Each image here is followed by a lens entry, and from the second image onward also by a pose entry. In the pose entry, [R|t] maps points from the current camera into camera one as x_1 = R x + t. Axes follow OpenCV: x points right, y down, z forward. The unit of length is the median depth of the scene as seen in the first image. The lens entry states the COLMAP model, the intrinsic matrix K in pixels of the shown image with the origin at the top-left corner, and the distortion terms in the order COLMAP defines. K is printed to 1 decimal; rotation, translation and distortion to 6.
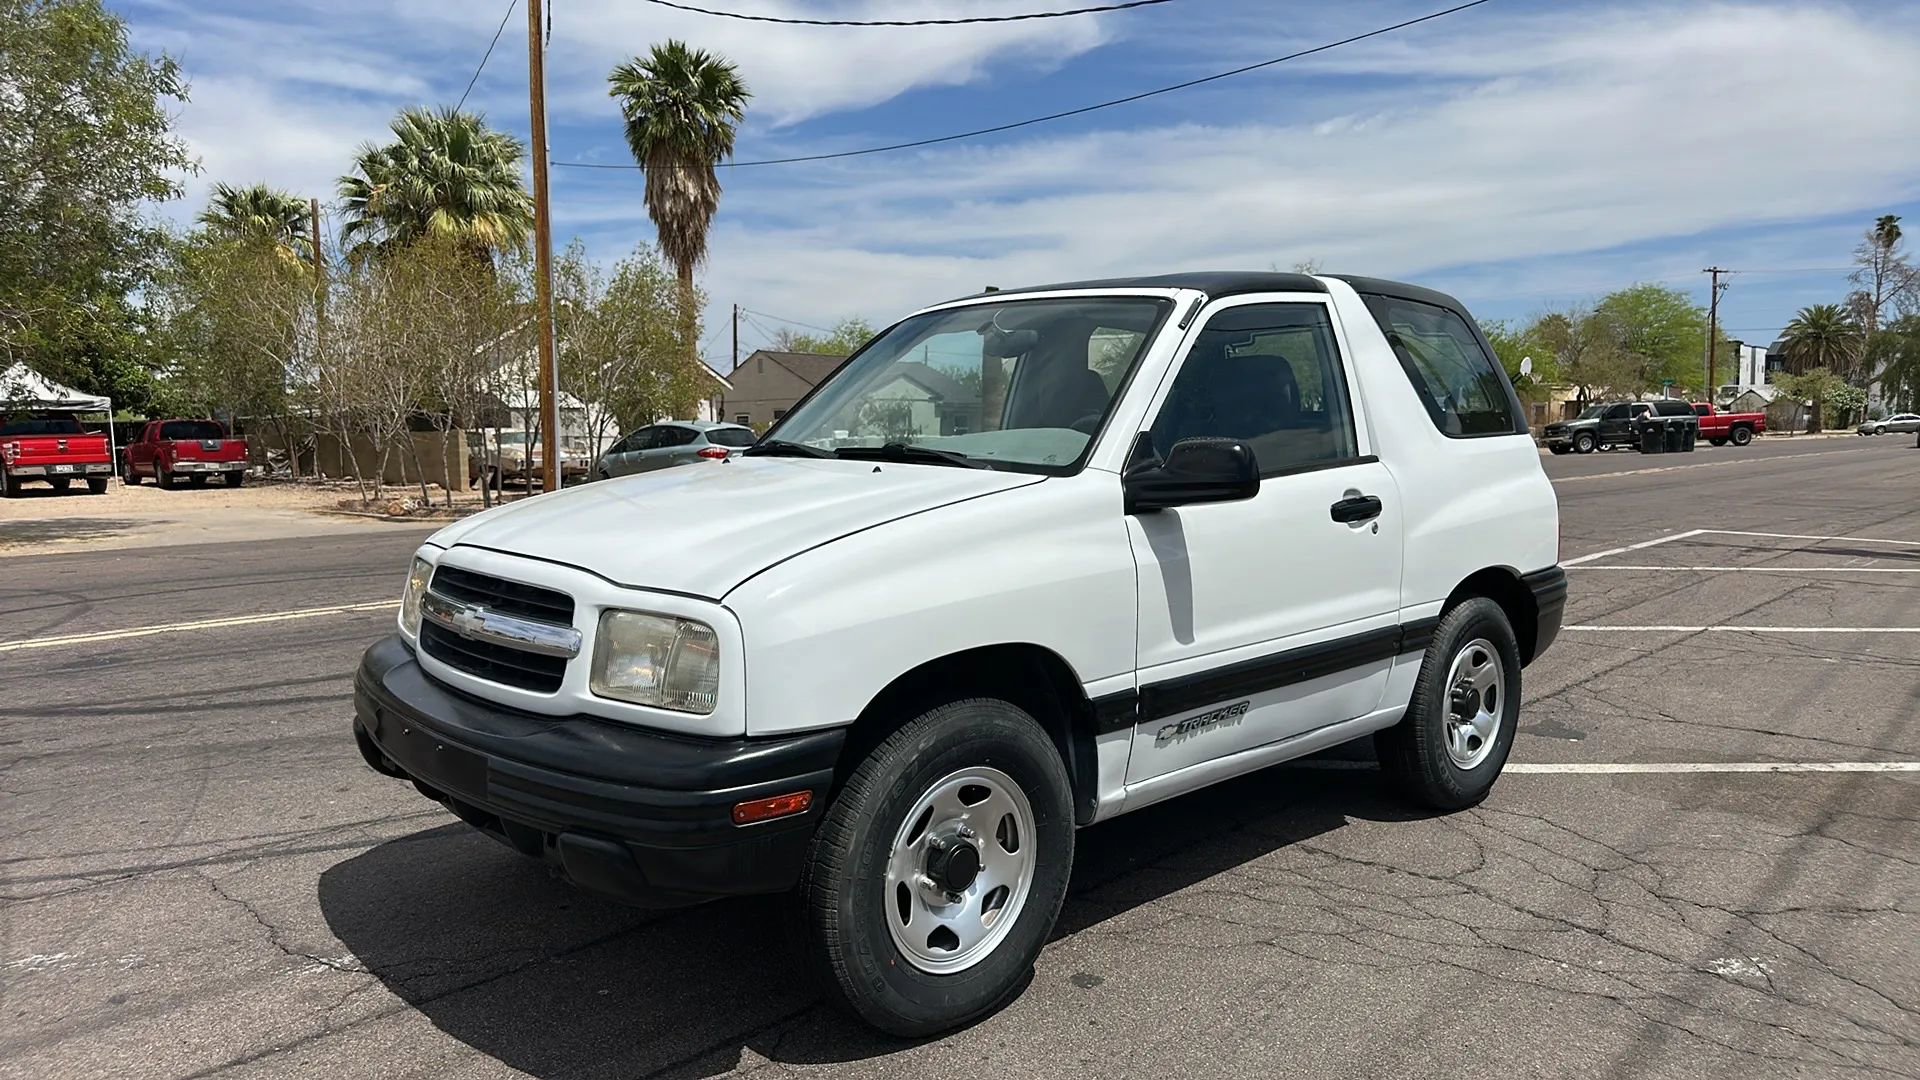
lens RADIAL K [[1307.0, 0, 962.5], [0, 1307.0, 538.5], [0, 0, 1]] dist [0.026604, -0.042512]
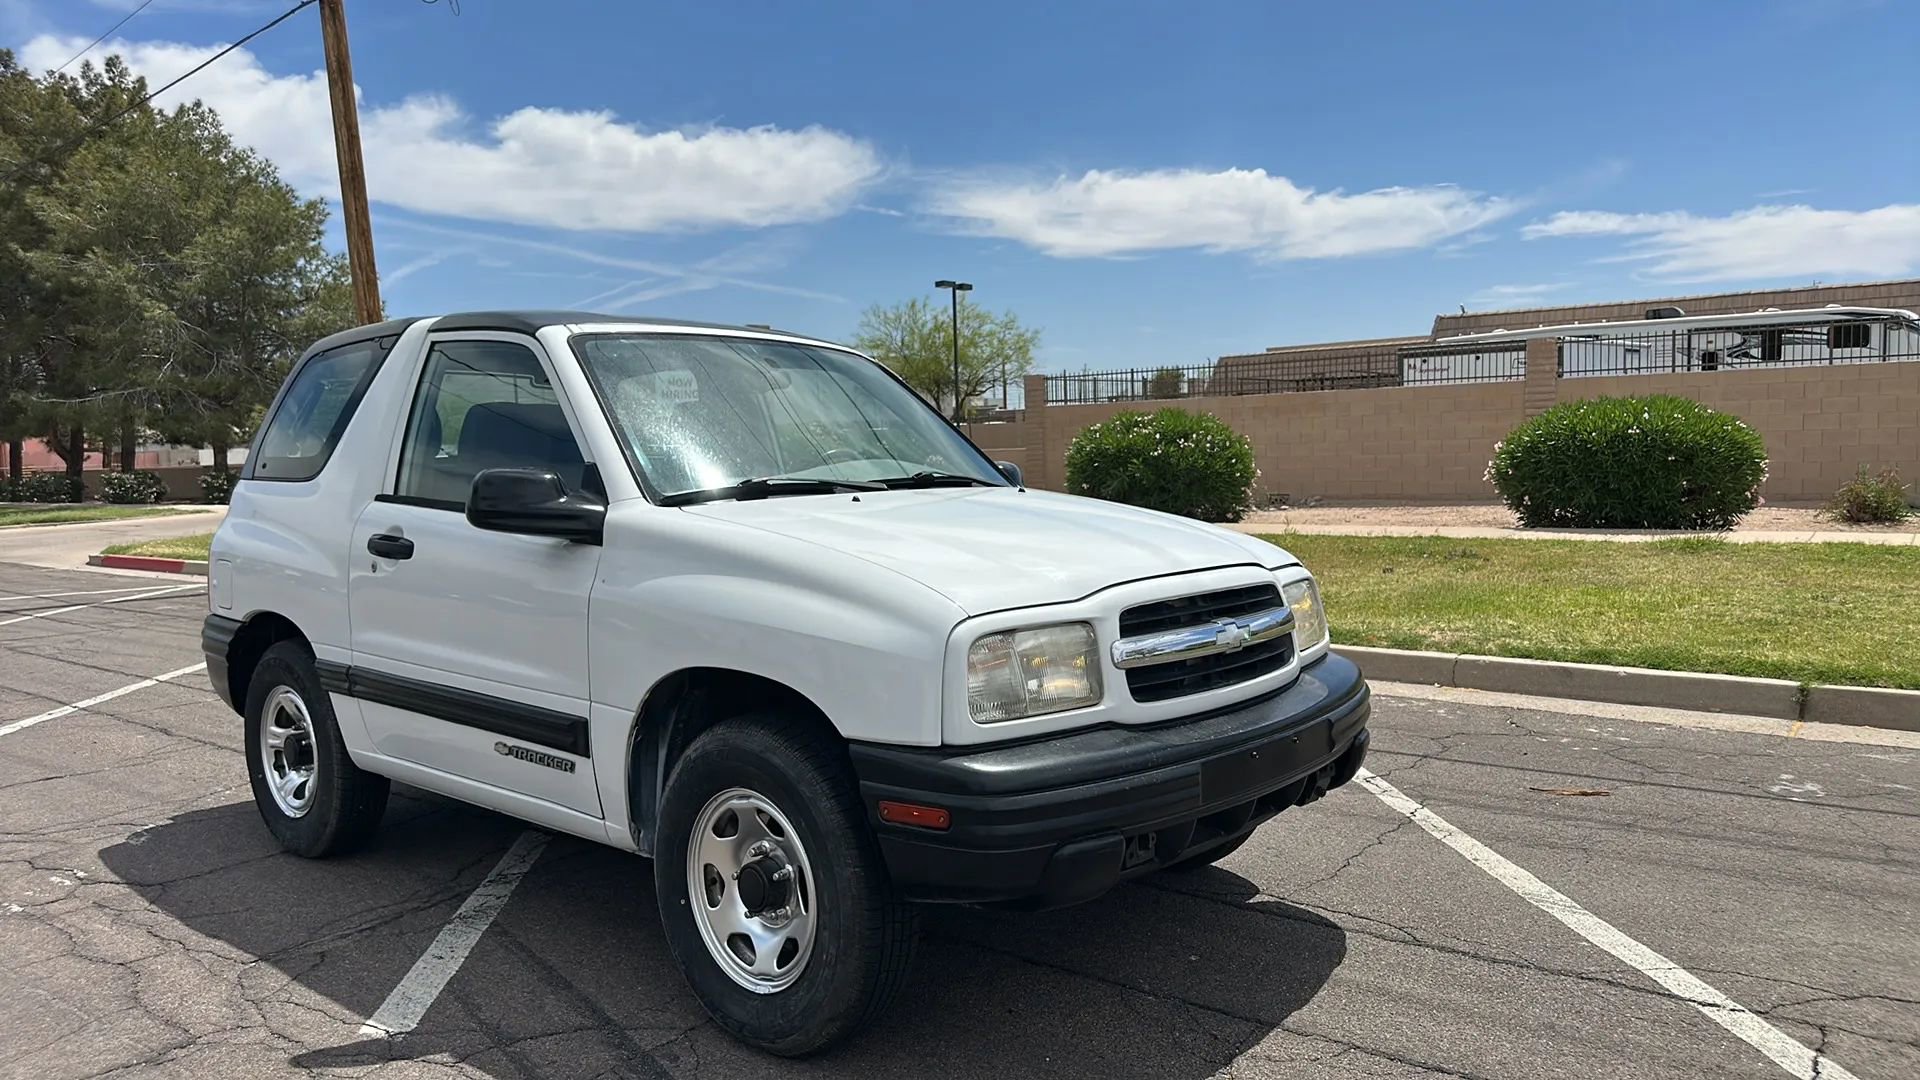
lens RADIAL K [[1307.0, 0, 959.5], [0, 1307.0, 544.0], [0, 0, 1]] dist [0.026604, -0.042512]
pose [[-0.104715, -0.063768, 0.992456, -0.958993], [0.117003, 0.990222, 0.075970, -0.077295], [-0.987596, 0.124075, -0.096230, 0.910541]]
